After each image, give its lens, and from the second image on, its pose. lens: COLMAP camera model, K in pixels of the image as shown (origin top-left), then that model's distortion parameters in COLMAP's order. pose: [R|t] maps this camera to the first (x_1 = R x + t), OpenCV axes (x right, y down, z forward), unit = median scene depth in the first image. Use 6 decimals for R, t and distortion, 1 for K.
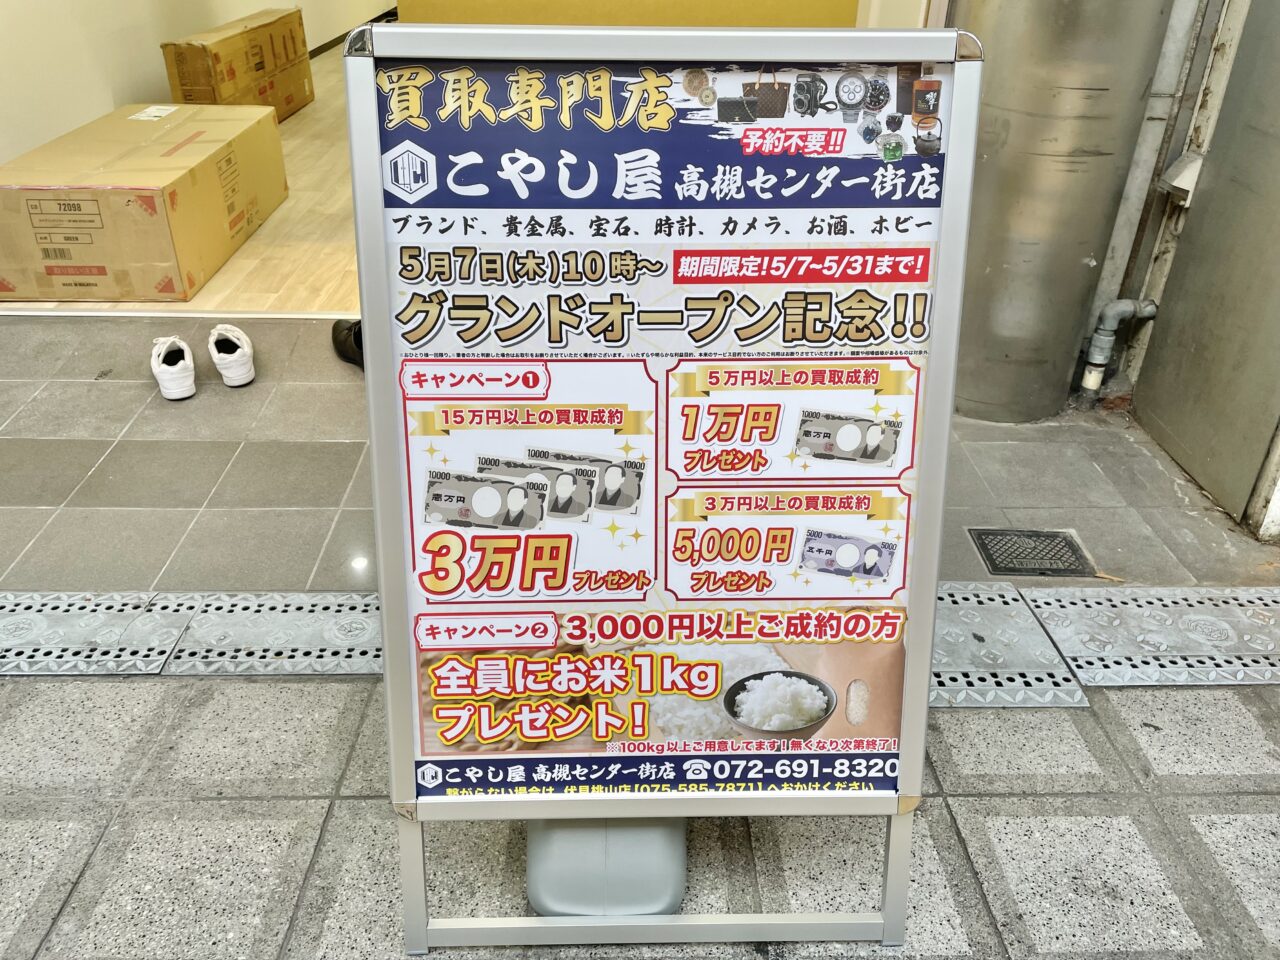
lens RADIAL K [[961.0, 0, 636.8], [0, 961.0, 464.4], [0, 0, 1]] dist [0.084902, -0.096629]
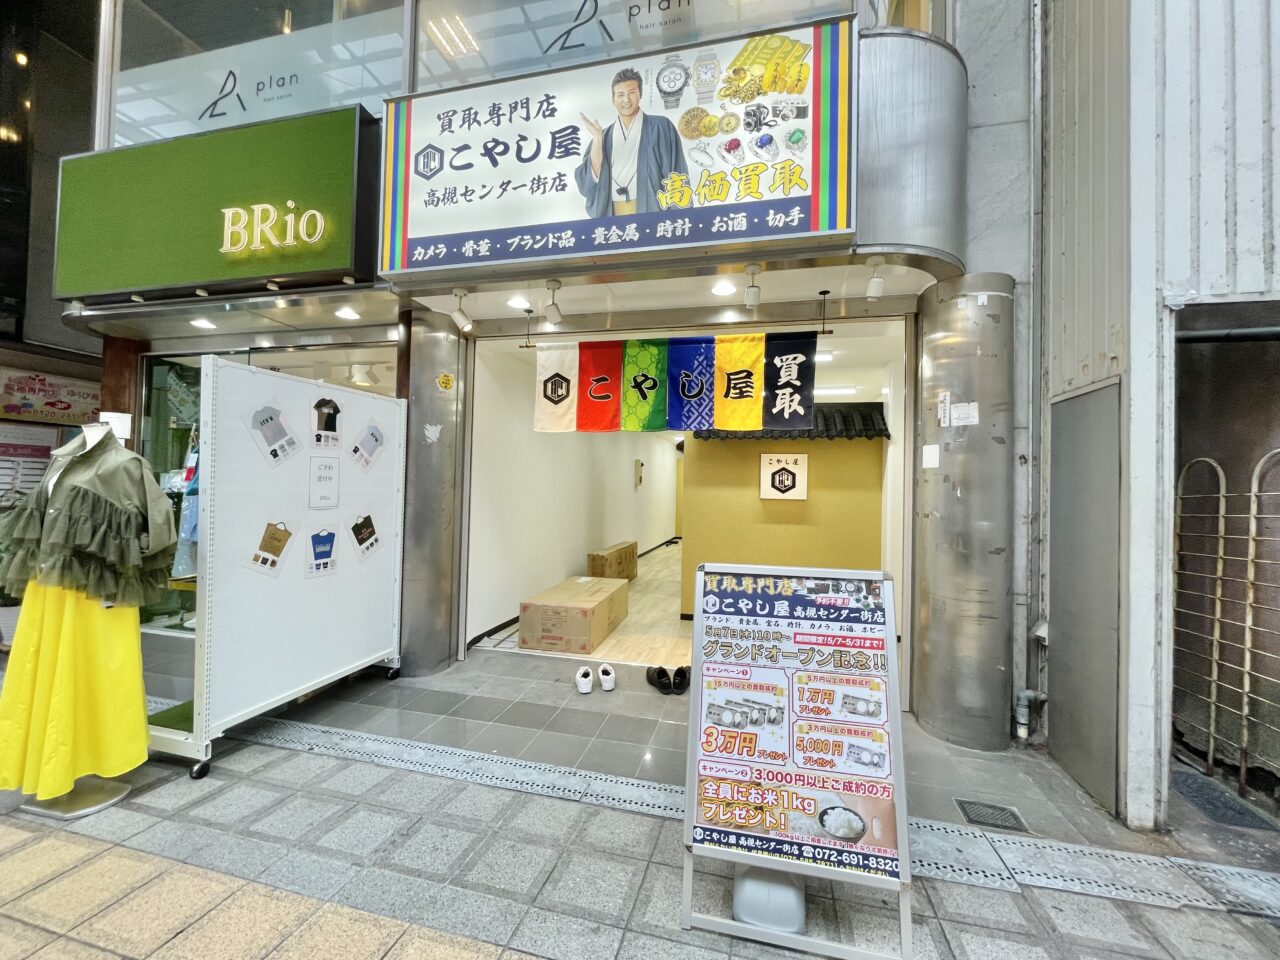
lens RADIAL K [[513.1, 0, 639.6], [0, 513.1, 481.0], [0, 0, 1]] dist [-0.006028, 0.001216]
pose [[0.964489, -0.003821, -0.264095, -0.002432], [-0.133862, 0.854892, -0.501240, 0.220708], [0.227687, 0.518792, 0.824022, -0.628163]]
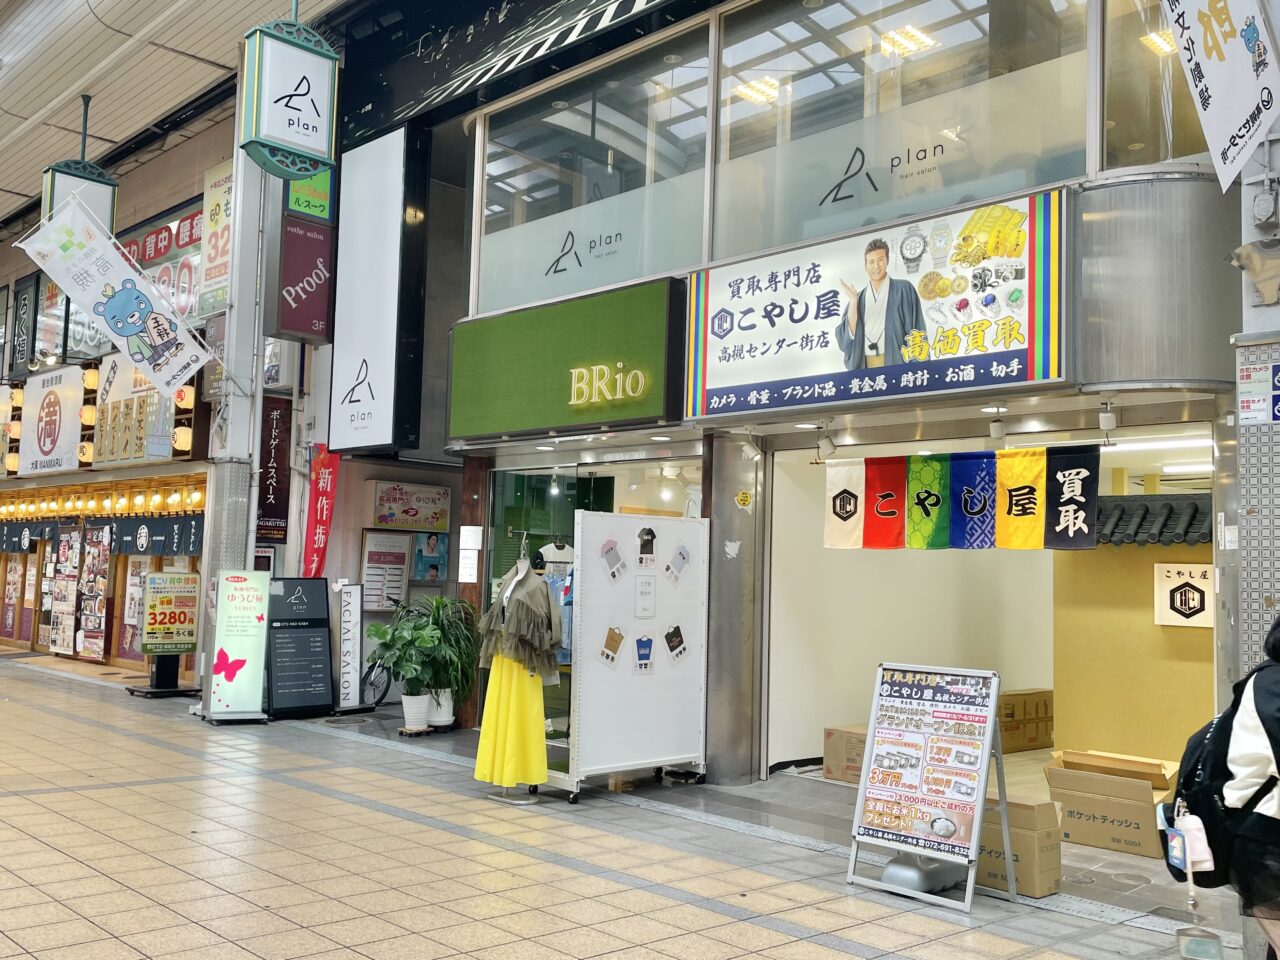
lens RADIAL K [[1160.9, 0, 555.3], [0, 1160.9, 490.0], [0, 0, 1]] dist [0.063095, -0.020261]
pose [[0.647472, -0.055006, -0.760102, 2.730379], [-0.397971, 0.826188, -0.398789, 1.591257], [0.649922, 0.560703, 0.513043, -3.105447]]
